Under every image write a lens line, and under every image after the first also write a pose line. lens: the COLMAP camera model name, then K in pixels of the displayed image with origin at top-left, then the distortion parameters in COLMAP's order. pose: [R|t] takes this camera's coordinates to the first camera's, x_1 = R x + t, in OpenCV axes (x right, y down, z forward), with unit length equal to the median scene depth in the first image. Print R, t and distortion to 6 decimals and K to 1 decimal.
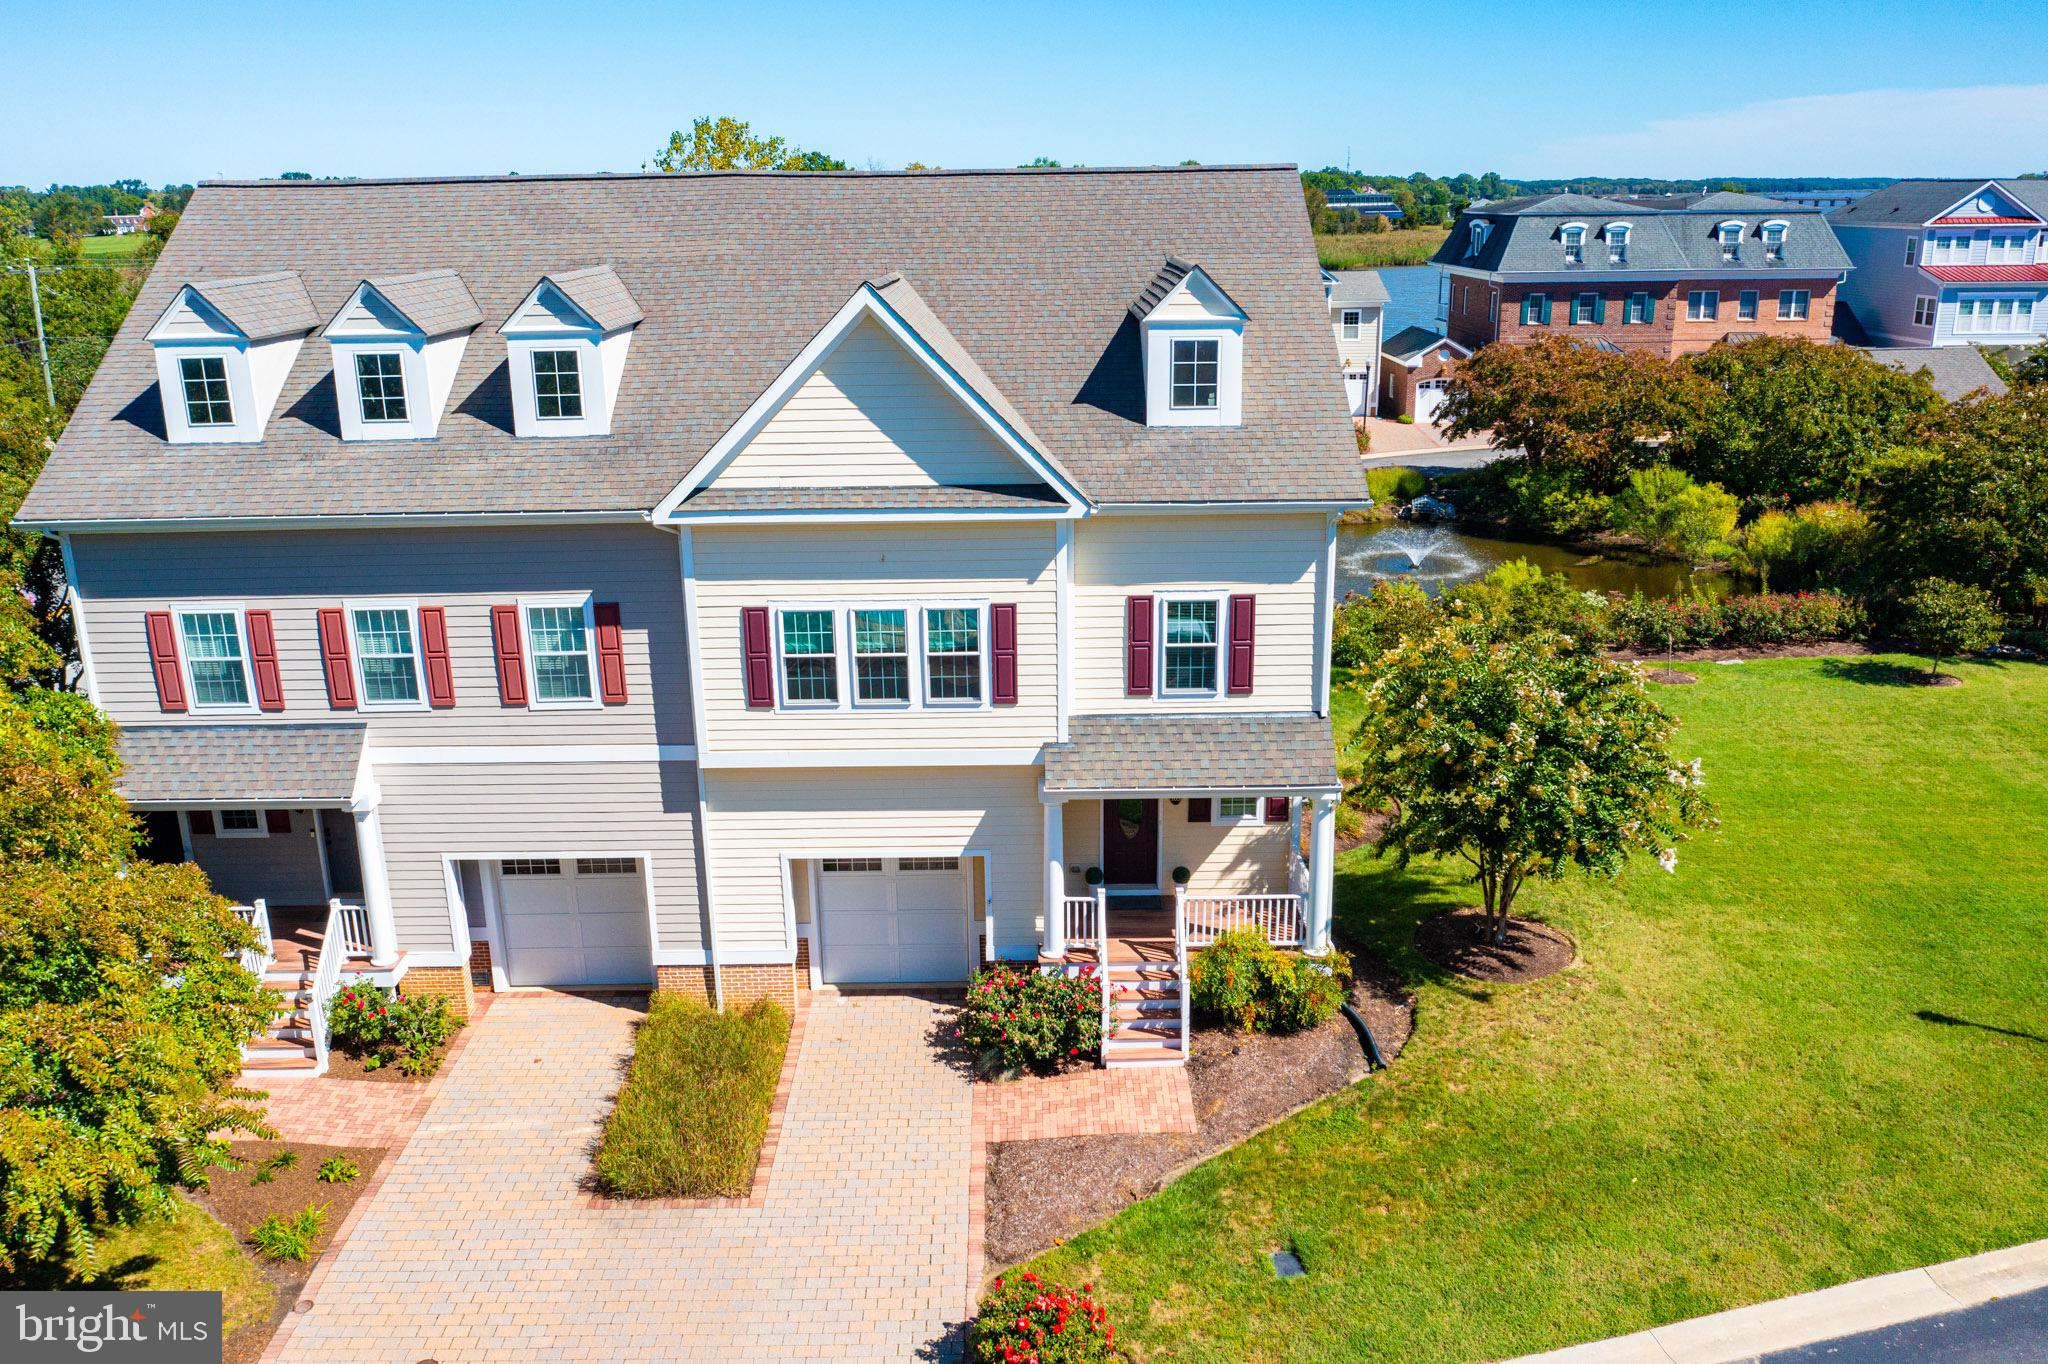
lens RADIAL K [[1606.1, 0, 1013.8], [0, 1606.1, 688.4], [0, 0, 1]] dist [-0.034880, 0.012457]
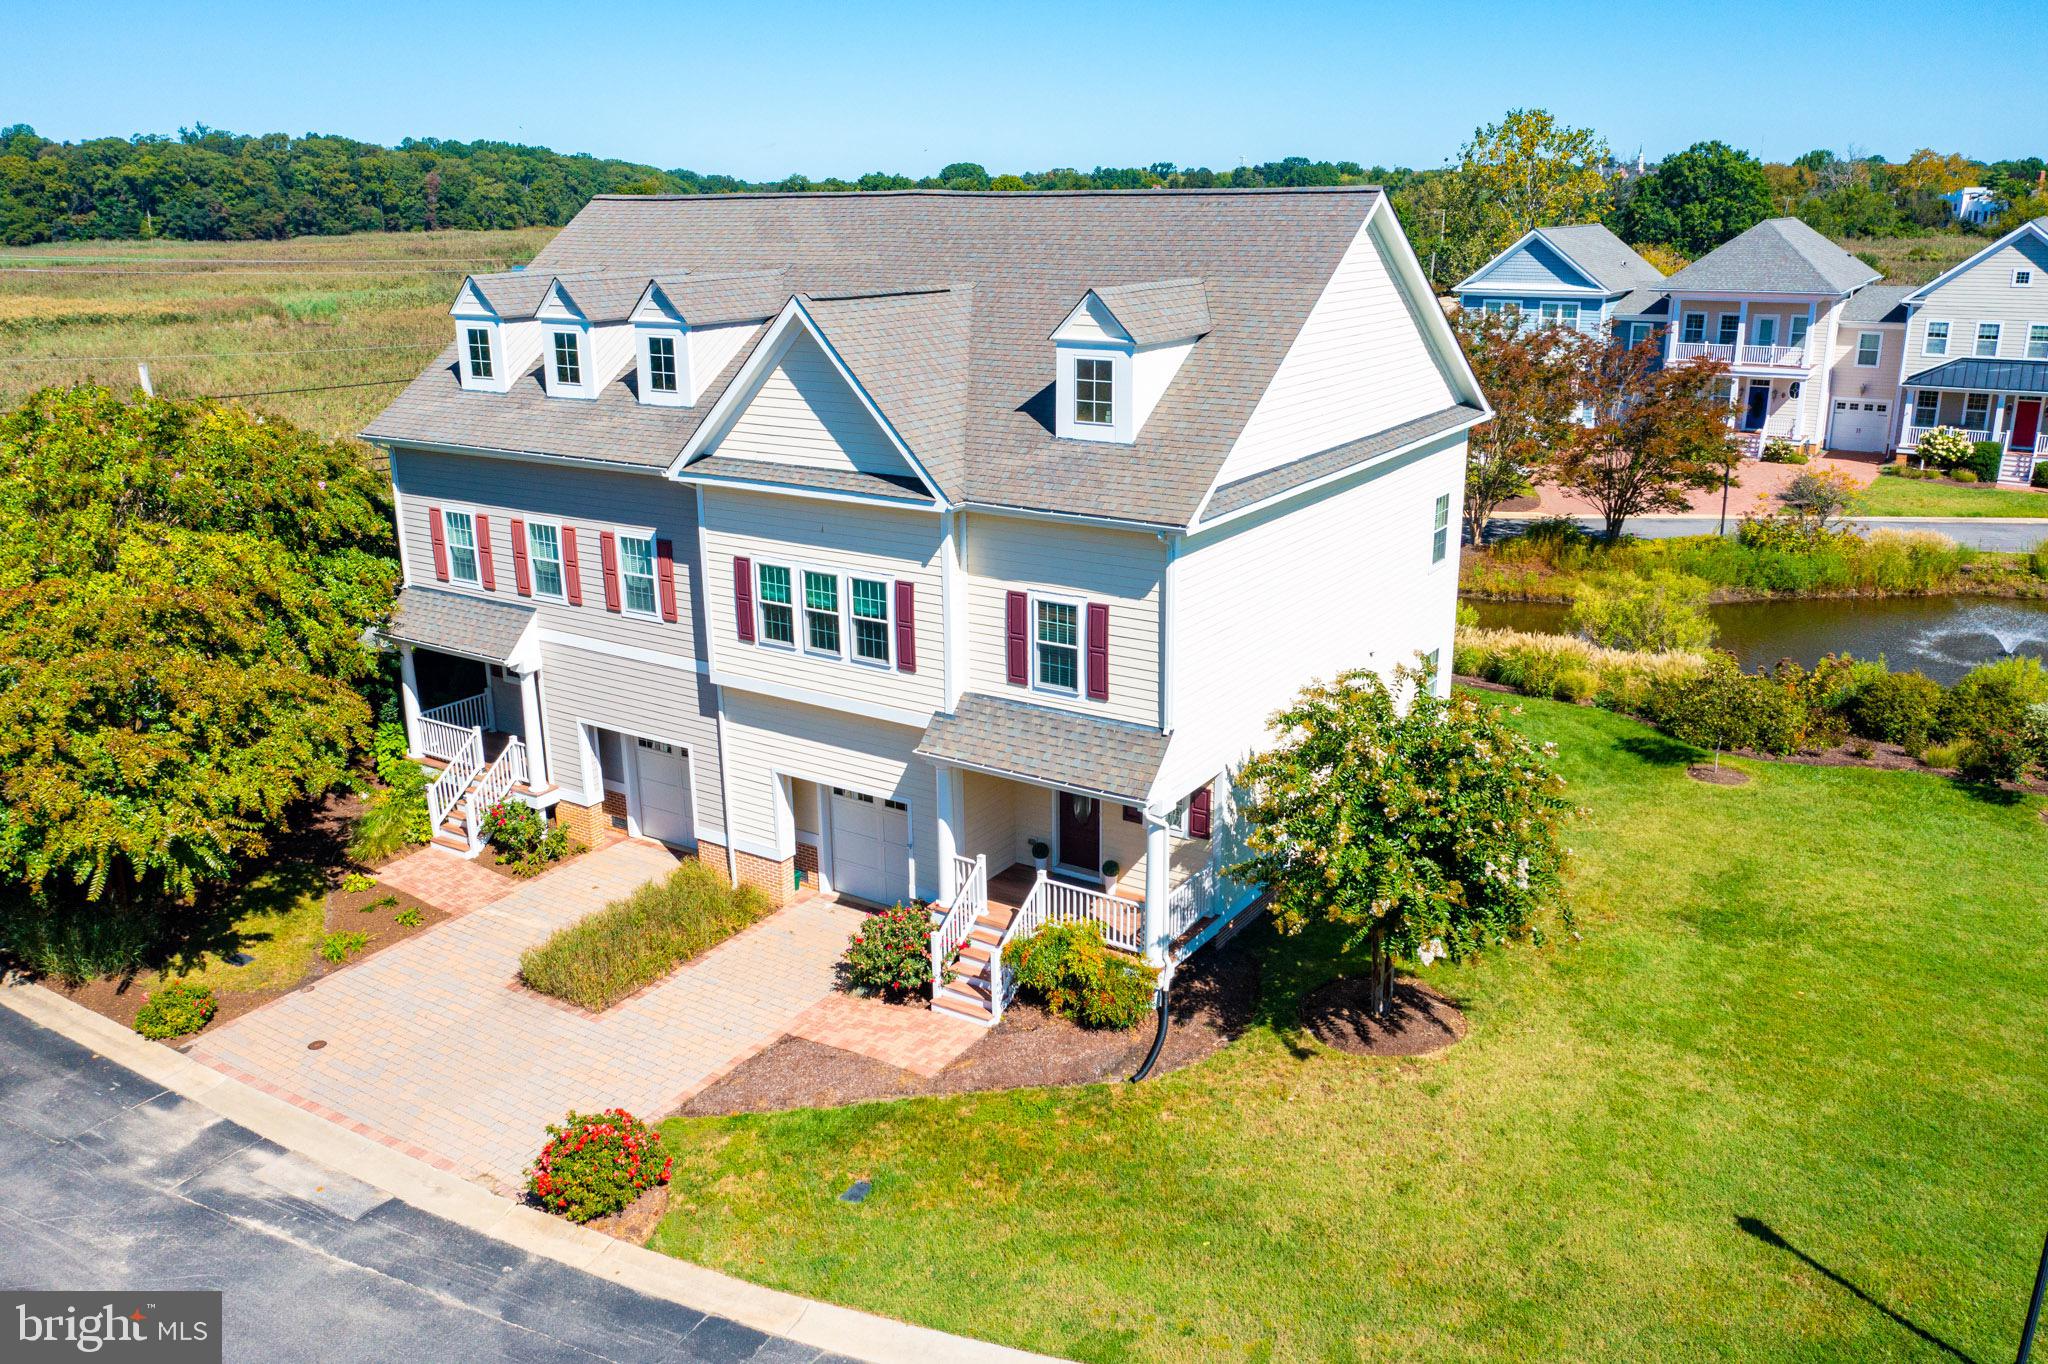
lens RADIAL K [[1606.1, 0, 1013.8], [0, 1606.1, 688.4], [0, 0, 1]] dist [-0.034880, 0.012457]
pose [[0.832238, 0.168162, -0.528300, 0.652865], [-0.163142, 0.984982, 0.056528, -0.053763], [0.529872, 0.039143, 0.847174, 0.082497]]
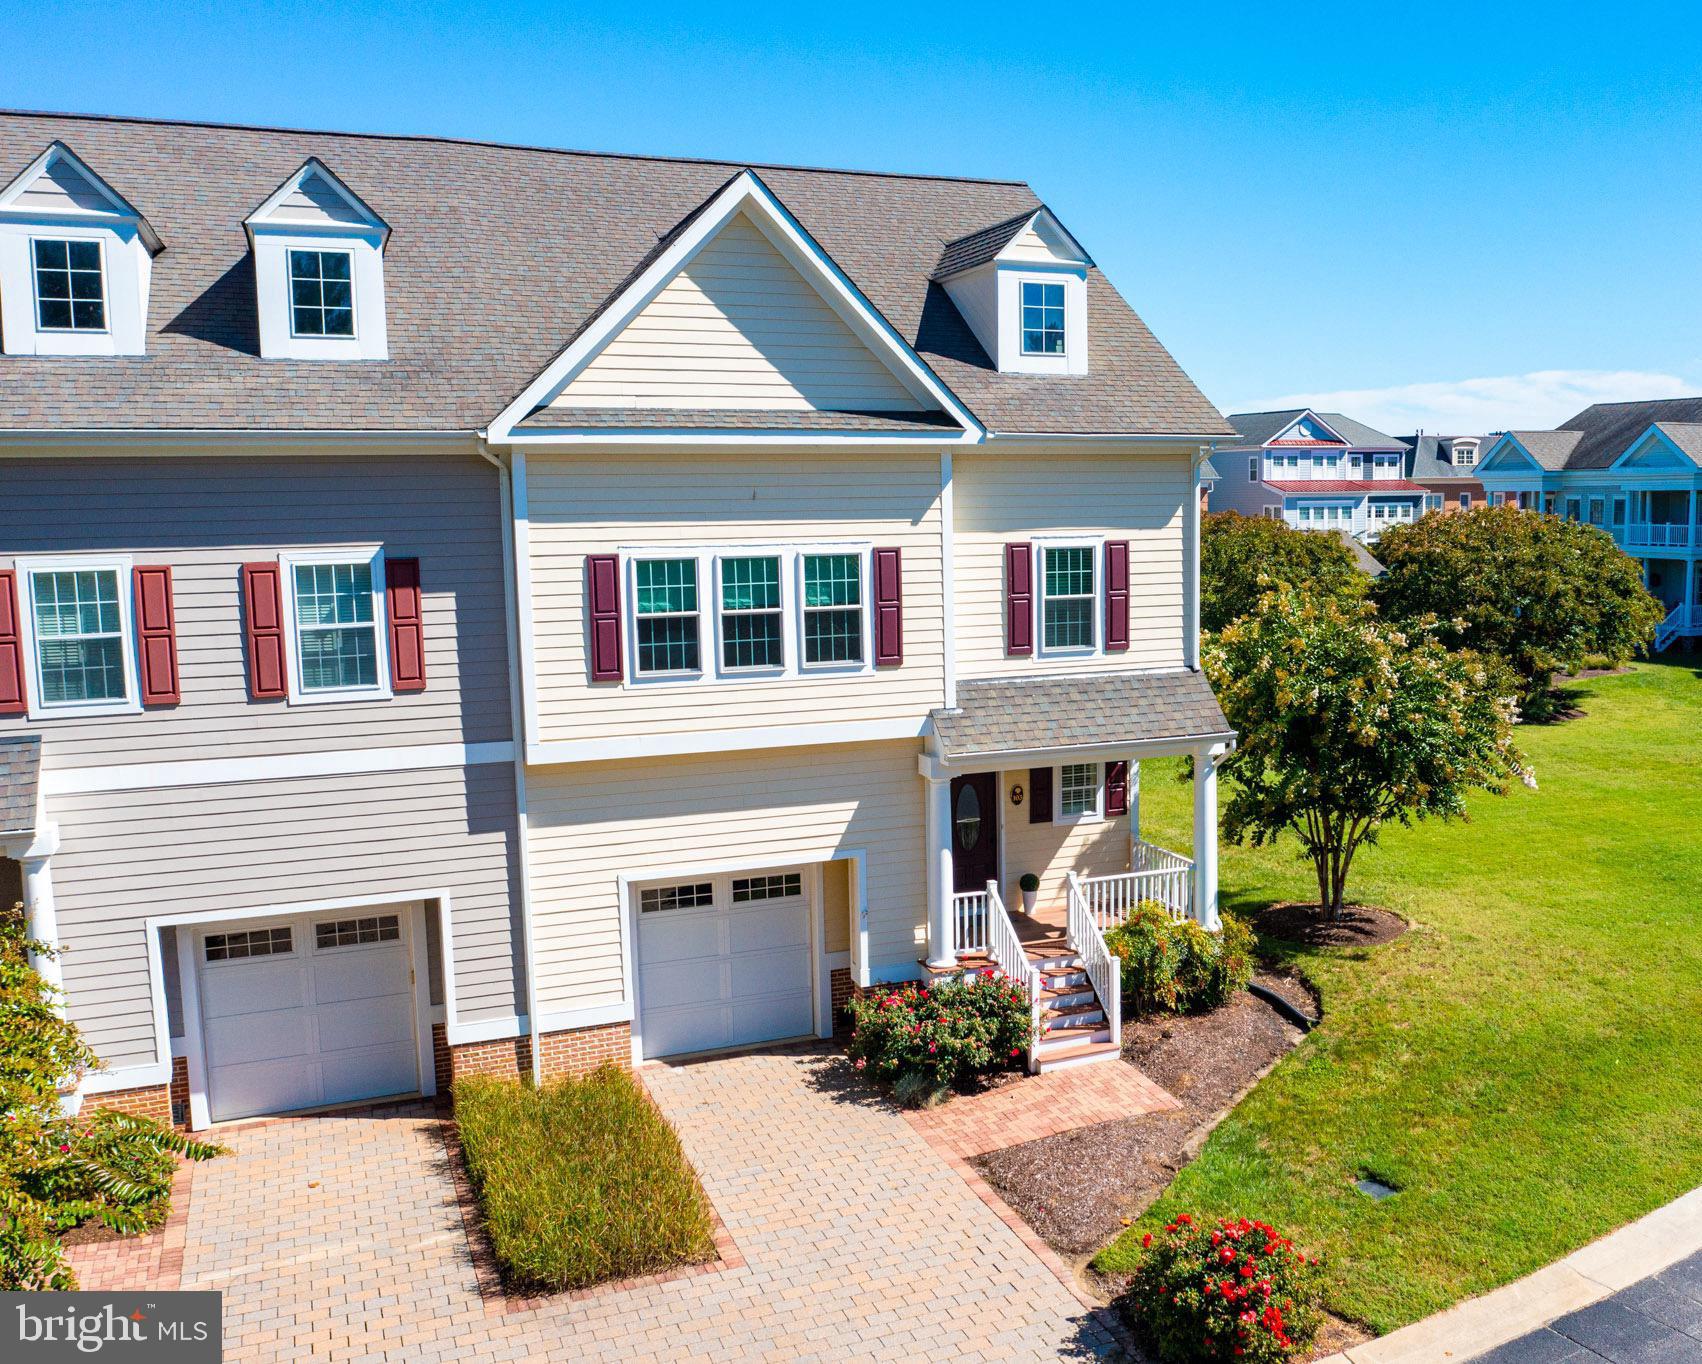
lens RADIAL K [[1606.9, 0, 1015.0], [0, 1606.9, 688.9], [0, 0, 1]] dist [-0.031213, 0.001839]
pose [[0.911221, -0.044731, 0.409481, -0.301501], [0.118414, 0.980571, -0.156391, 0.166979], [-0.394530, 0.190995, 0.898814, 0.184112]]
